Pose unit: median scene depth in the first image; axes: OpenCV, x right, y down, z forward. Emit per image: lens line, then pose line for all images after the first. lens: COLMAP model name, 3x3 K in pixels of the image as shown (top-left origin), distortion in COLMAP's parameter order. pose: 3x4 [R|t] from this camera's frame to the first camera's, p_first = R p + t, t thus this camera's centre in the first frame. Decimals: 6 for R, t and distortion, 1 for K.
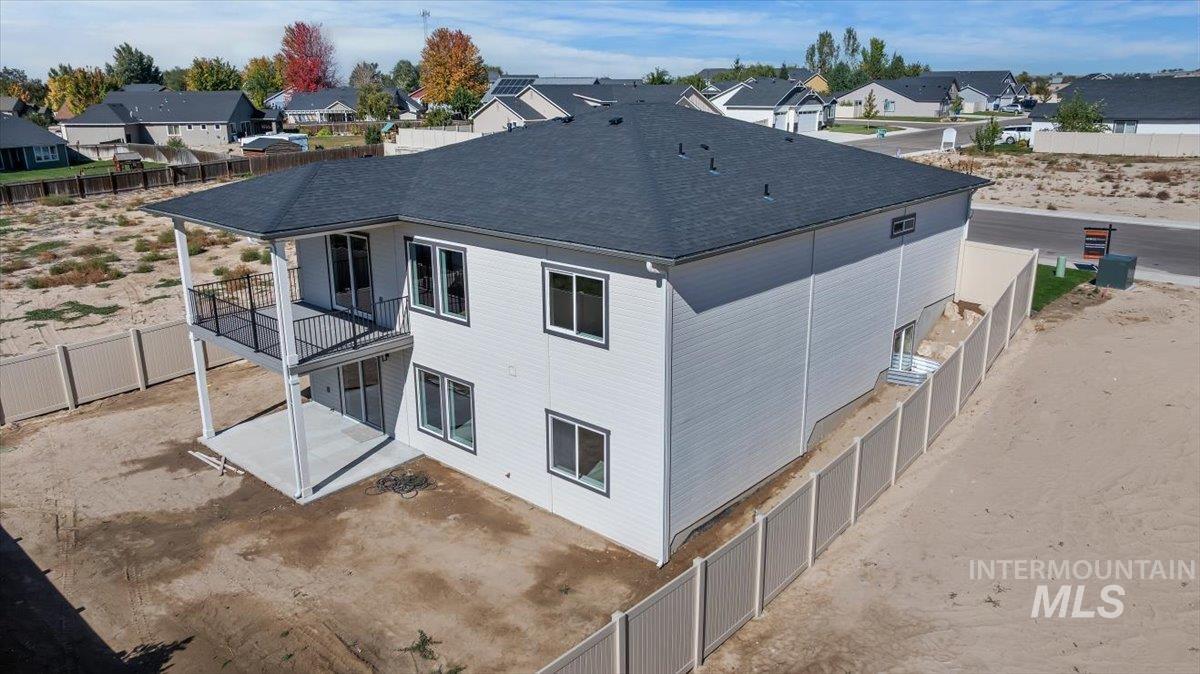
lens RADIAL K [[856.1, 0, 600.0], [0, 856.1, 337.0], [0, 0, 1]] dist [-0.016783, -0.000232]
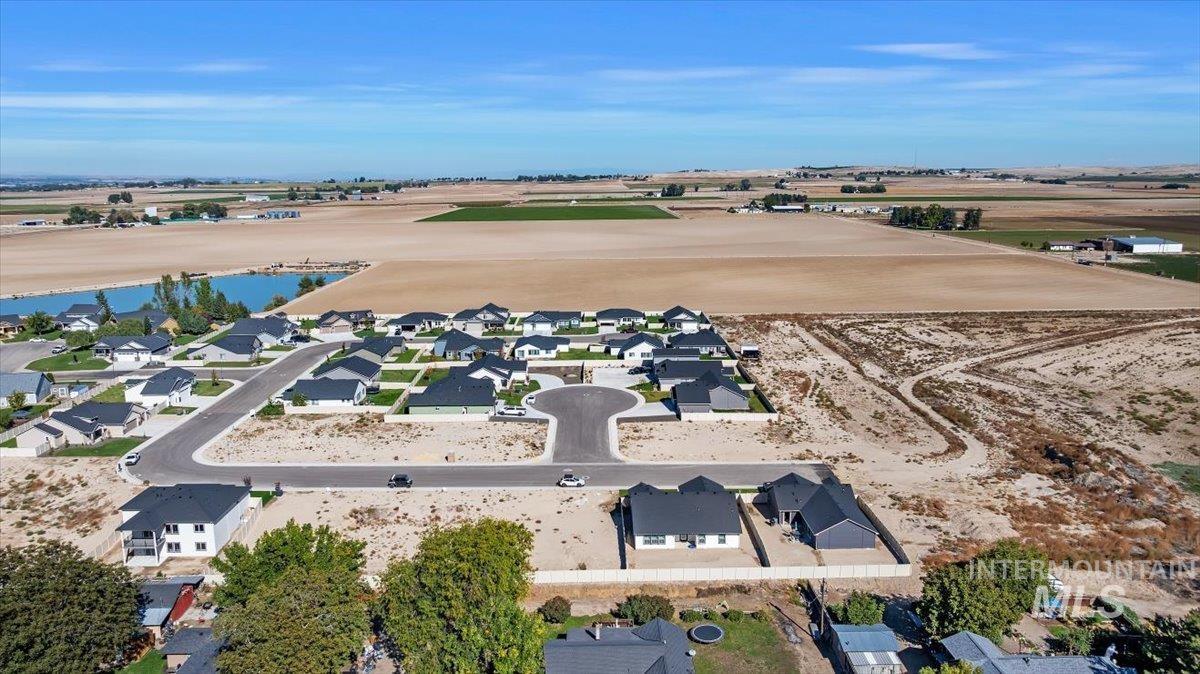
lens RADIAL K [[856.1, 0, 600.0], [0, 856.1, 337.0], [0, 0, 1]] dist [-0.016783, -0.000232]
pose [[0.738185, -0.122815, 0.663324, -1.961744], [0.192962, 0.980645, -0.033171, -0.677455], [-0.646412, 0.152483, 0.747597, -6.474208]]
